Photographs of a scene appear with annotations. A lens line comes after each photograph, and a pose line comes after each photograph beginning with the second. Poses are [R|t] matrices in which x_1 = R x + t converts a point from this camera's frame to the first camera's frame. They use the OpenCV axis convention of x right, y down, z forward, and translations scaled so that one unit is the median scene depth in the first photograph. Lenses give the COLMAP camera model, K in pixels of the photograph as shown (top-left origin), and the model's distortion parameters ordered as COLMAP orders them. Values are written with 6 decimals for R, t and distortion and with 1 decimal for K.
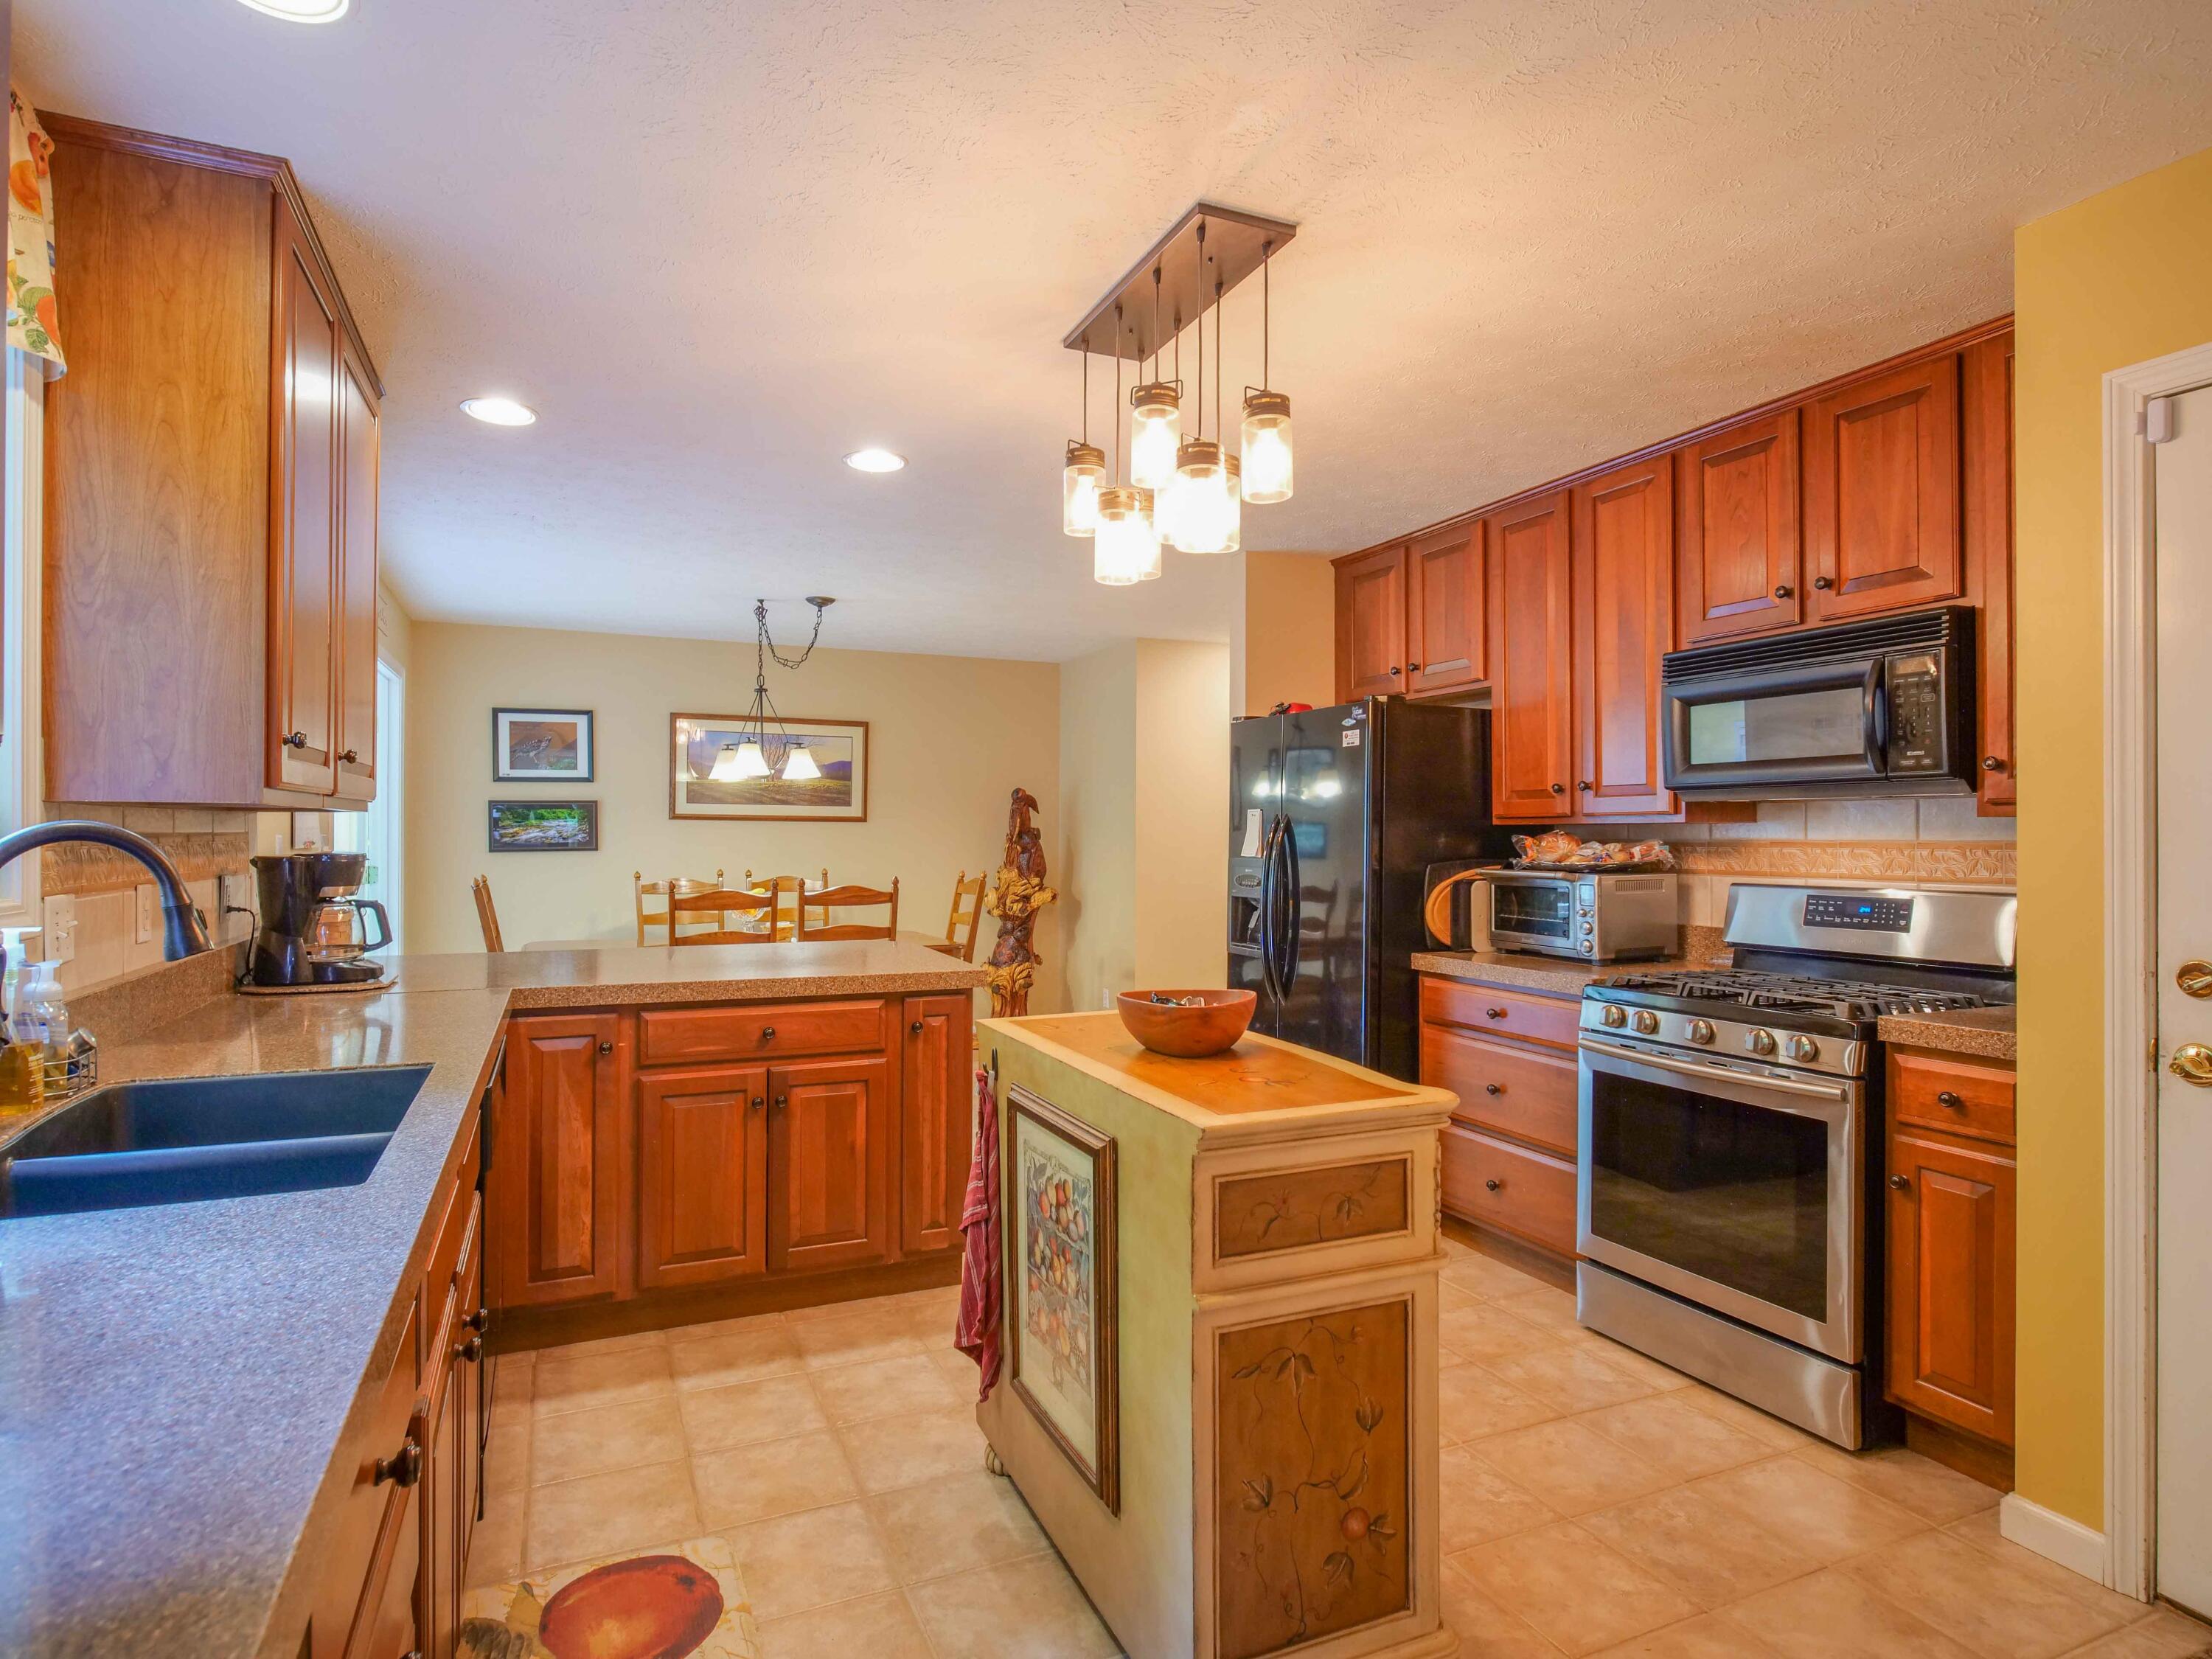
lens RADIAL K [[1190.5, 0, 1106.0], [0, 1190.5, 829.5], [0, 0, 1]] dist [-0.001628, -0.000470]
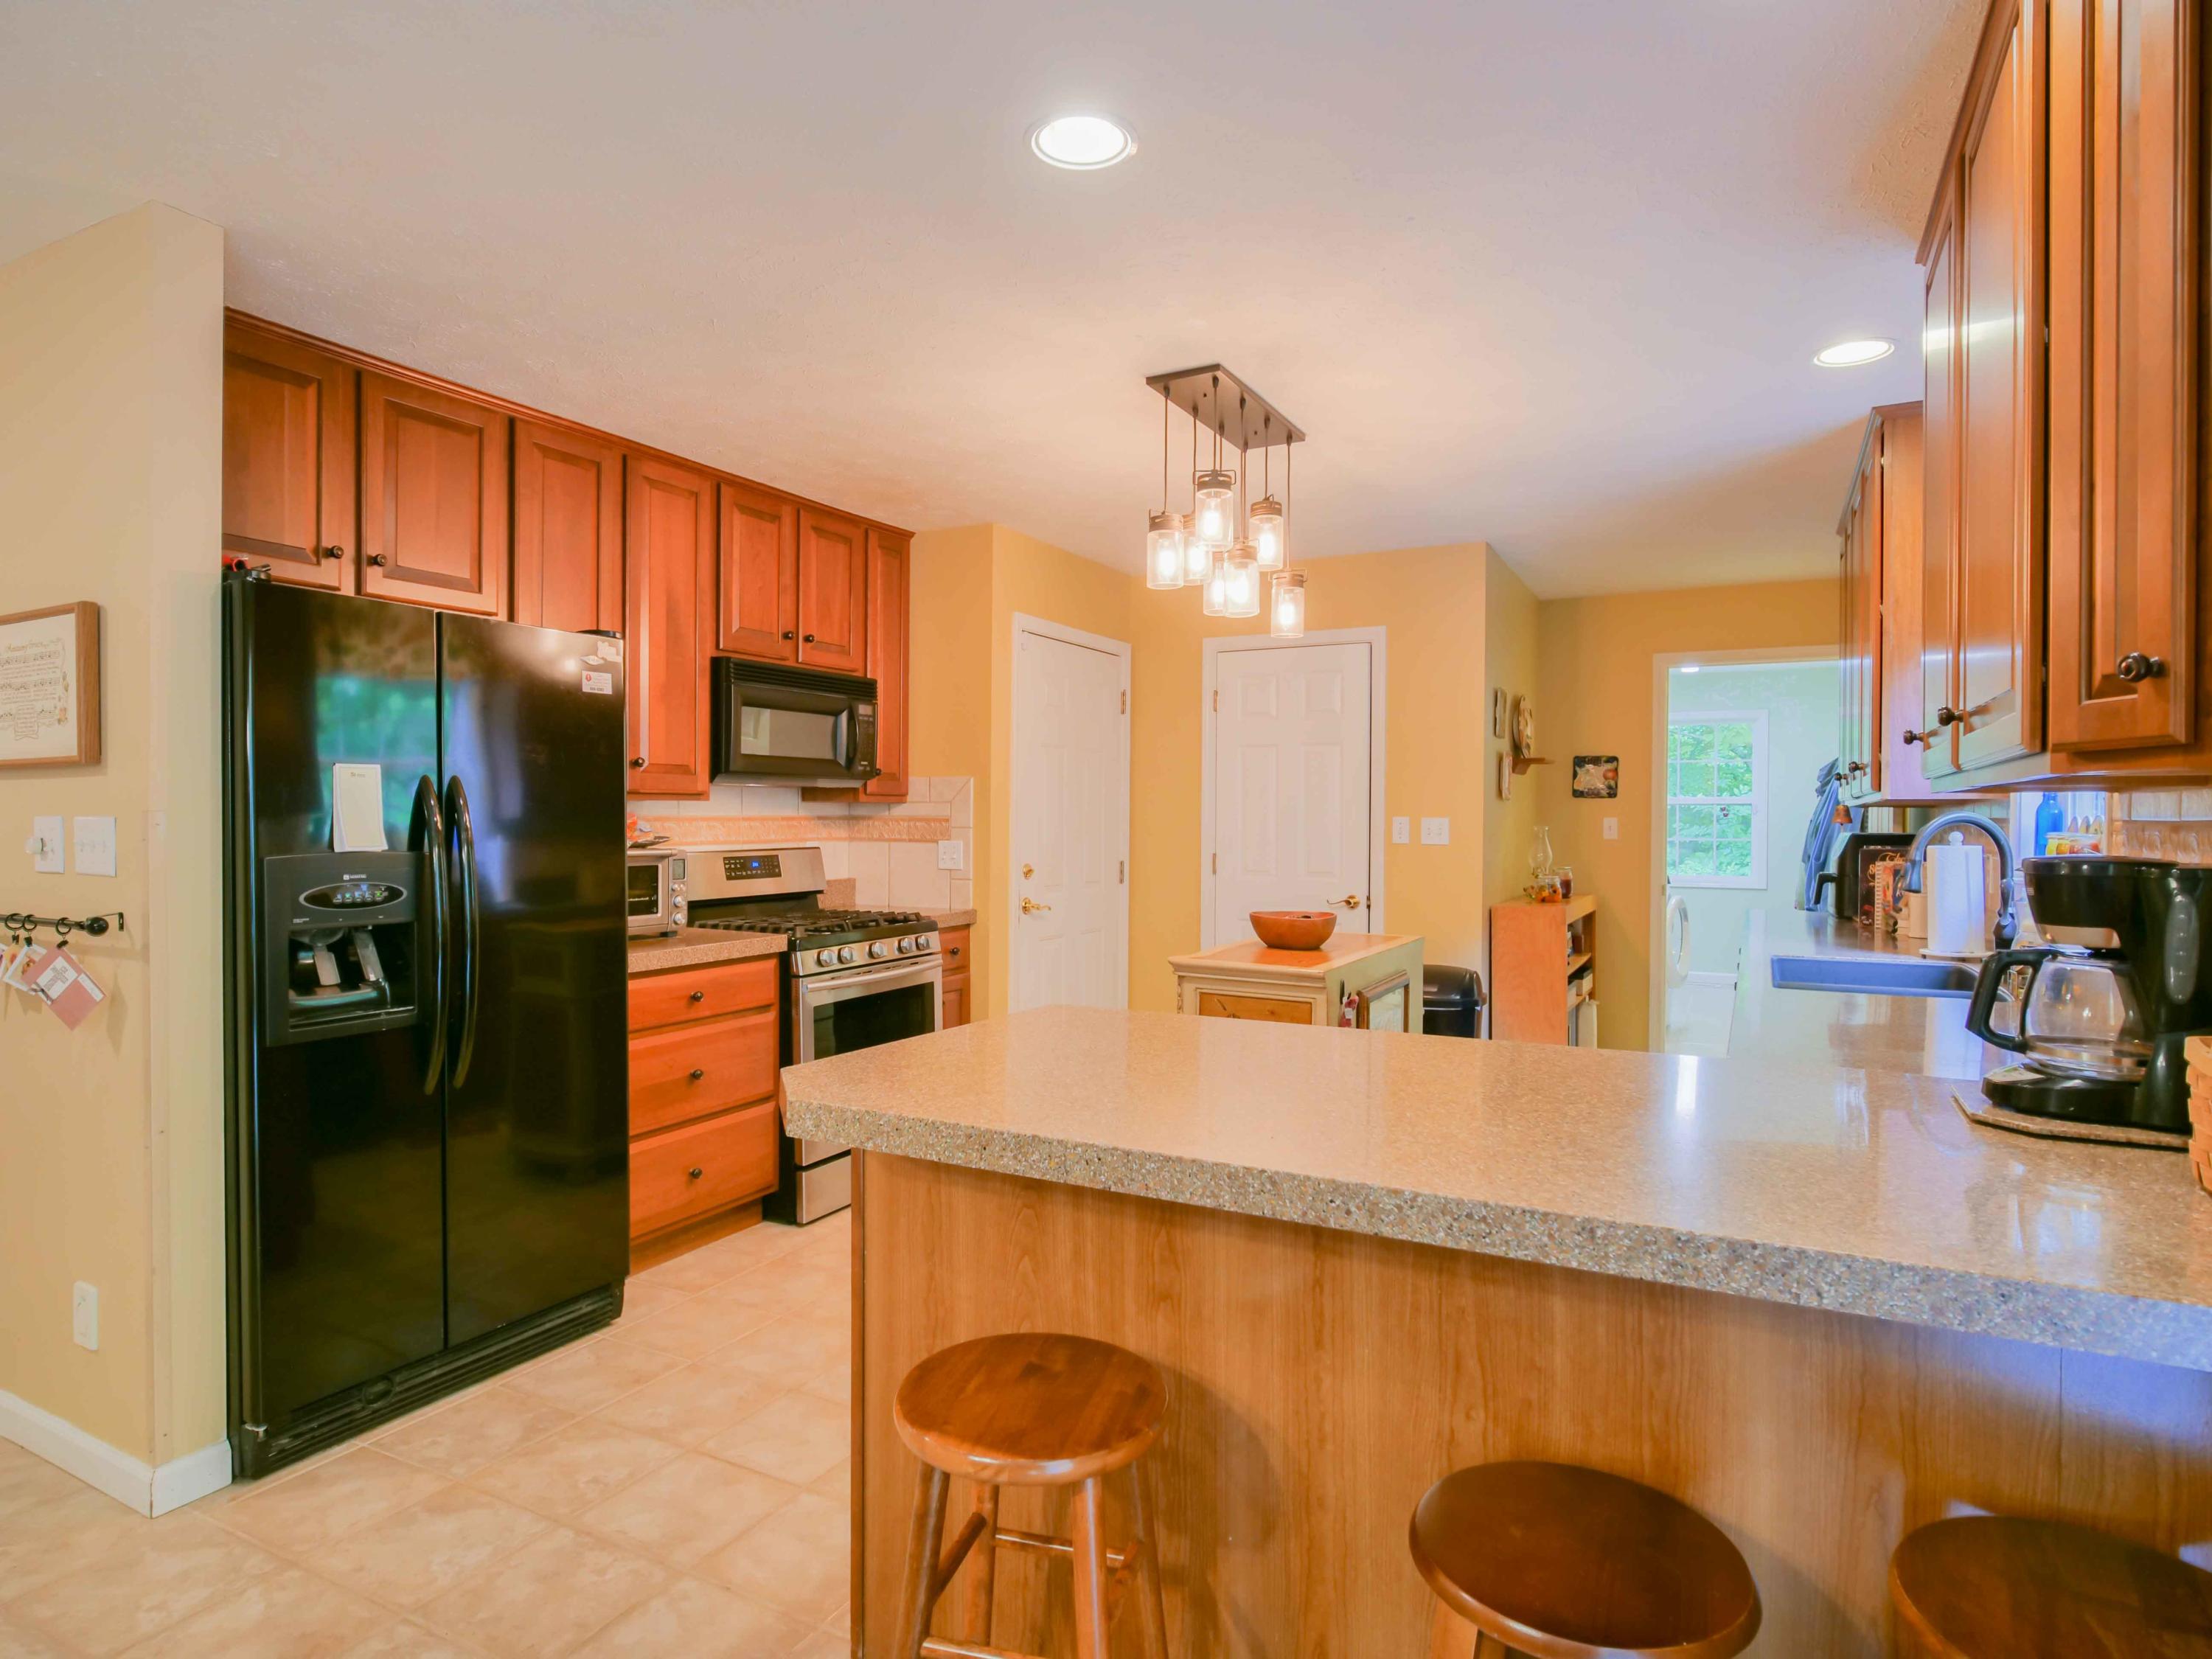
lens RADIAL K [[1190.5, 0, 1106.0], [0, 1190.5, 829.5], [0, 0, 1]] dist [-0.001628, -0.000470]
pose [[-0.596826, -0.011543, 0.802288, -1.053258], [-0.006217, 0.999933, 0.009762, 0.013356], [-0.802347, 0.000838, -0.596858, 2.135890]]
